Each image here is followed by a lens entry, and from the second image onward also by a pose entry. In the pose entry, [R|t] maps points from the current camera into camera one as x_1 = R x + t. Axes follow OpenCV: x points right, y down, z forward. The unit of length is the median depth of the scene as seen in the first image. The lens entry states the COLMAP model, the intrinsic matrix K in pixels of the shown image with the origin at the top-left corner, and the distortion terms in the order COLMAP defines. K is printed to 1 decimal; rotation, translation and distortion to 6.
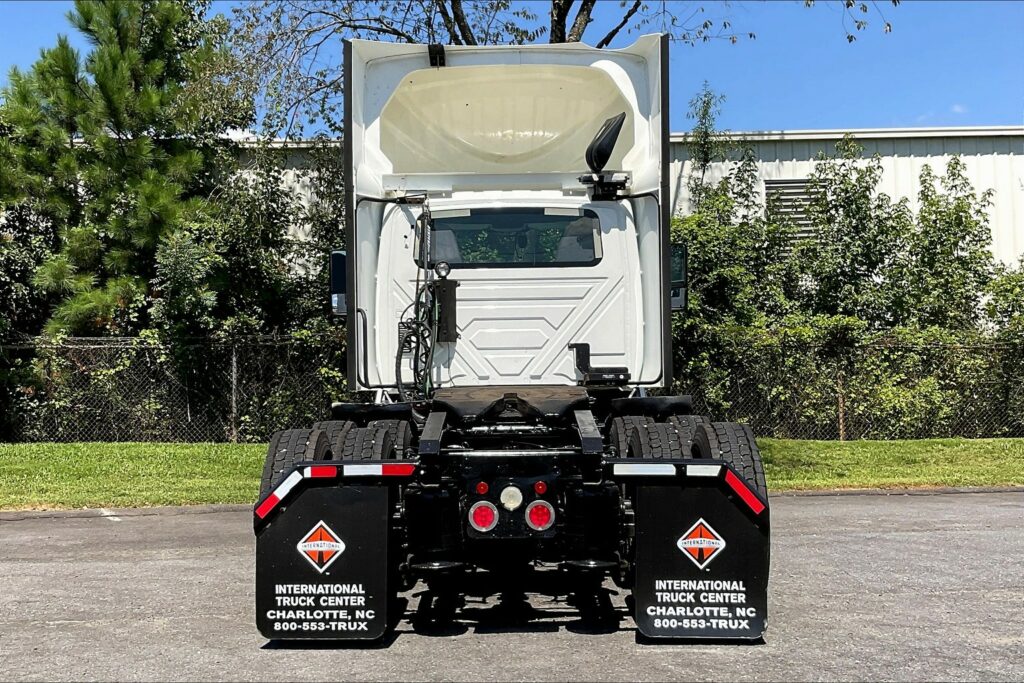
lens RADIAL K [[1234.1, 0, 503.6], [0, 1234.1, 345.1], [0, 0, 1]] dist [0.039161, 0.017907]
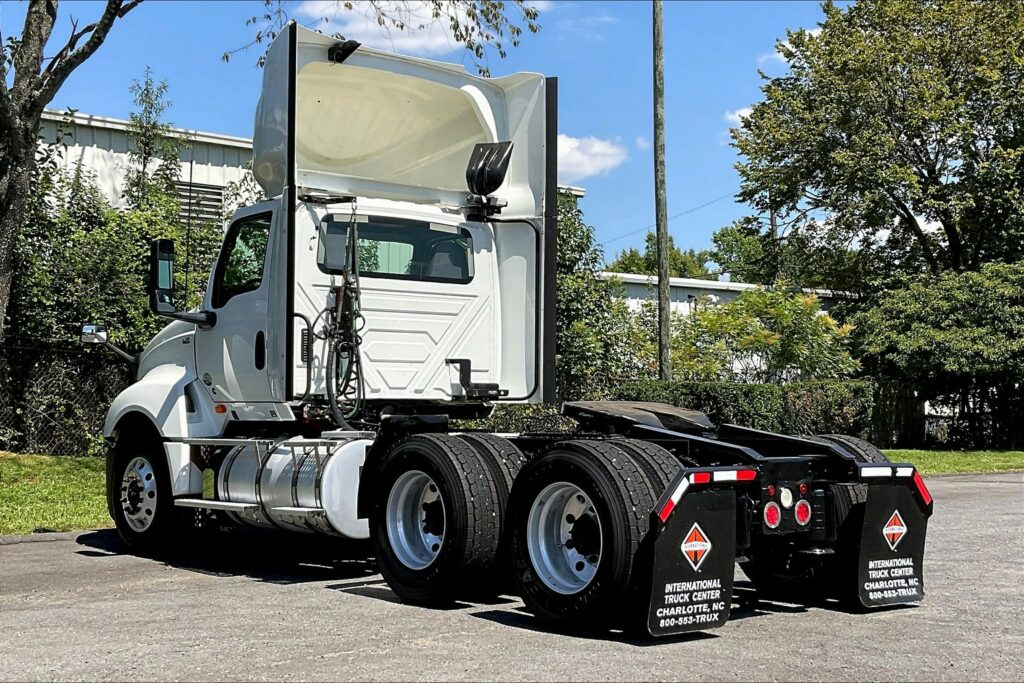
lens RADIAL K [[1366.1, 0, 511.6], [0, 1366.1, 359.7], [0, 0, 1]] dist [0.105292, -0.085593]
pose [[0.761586, 0.036670, 0.647026, -0.340909], [-0.037567, 0.999217, -0.012411, 0.006163], [-0.646975, -0.014855, 0.762367, 0.059170]]
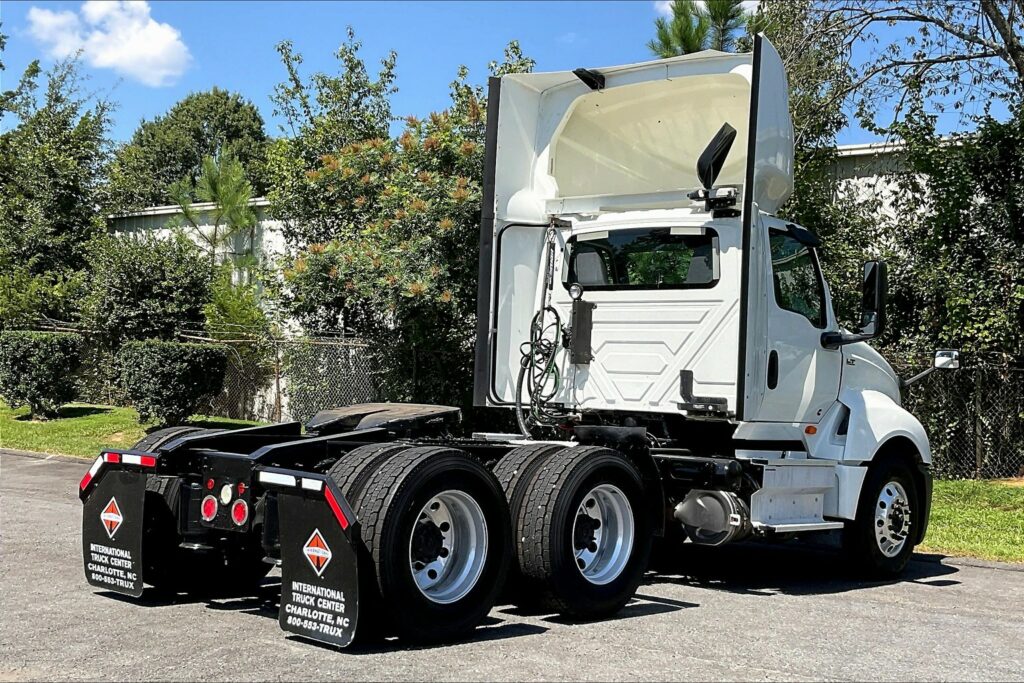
lens RADIAL K [[1366.1, 0, 511.6], [0, 1366.1, 359.7], [0, 0, 1]] dist [0.105292, -0.085593]
pose [[0.752919, 0.032541, -0.657308, 0.346050], [-0.034177, 0.999362, 0.010326, -0.008375], [0.657225, 0.014690, 0.753551, 0.066338]]
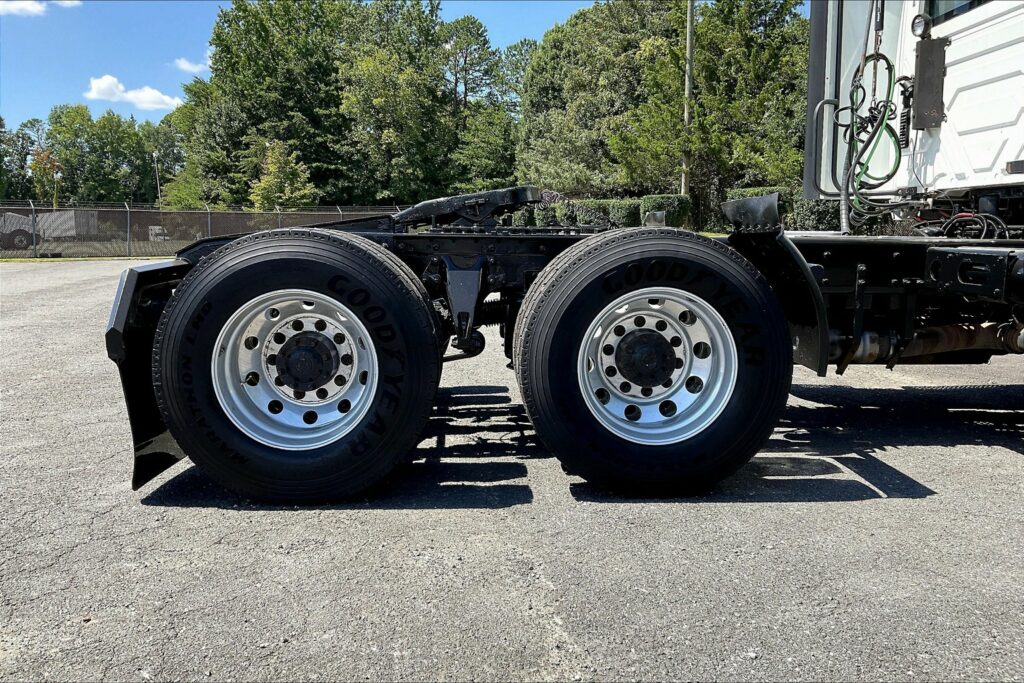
lens RADIAL K [[851.2, 0, 508.2], [0, 851.2, 339.2], [0, 0, 1]] dist [0.116458, -0.244262]
pose [[0.033671, 0.136249, -0.990102, 0.247335], [0.034522, 0.989914, 0.137397, 0.022350], [0.998837, -0.038806, 0.028628, 0.395020]]
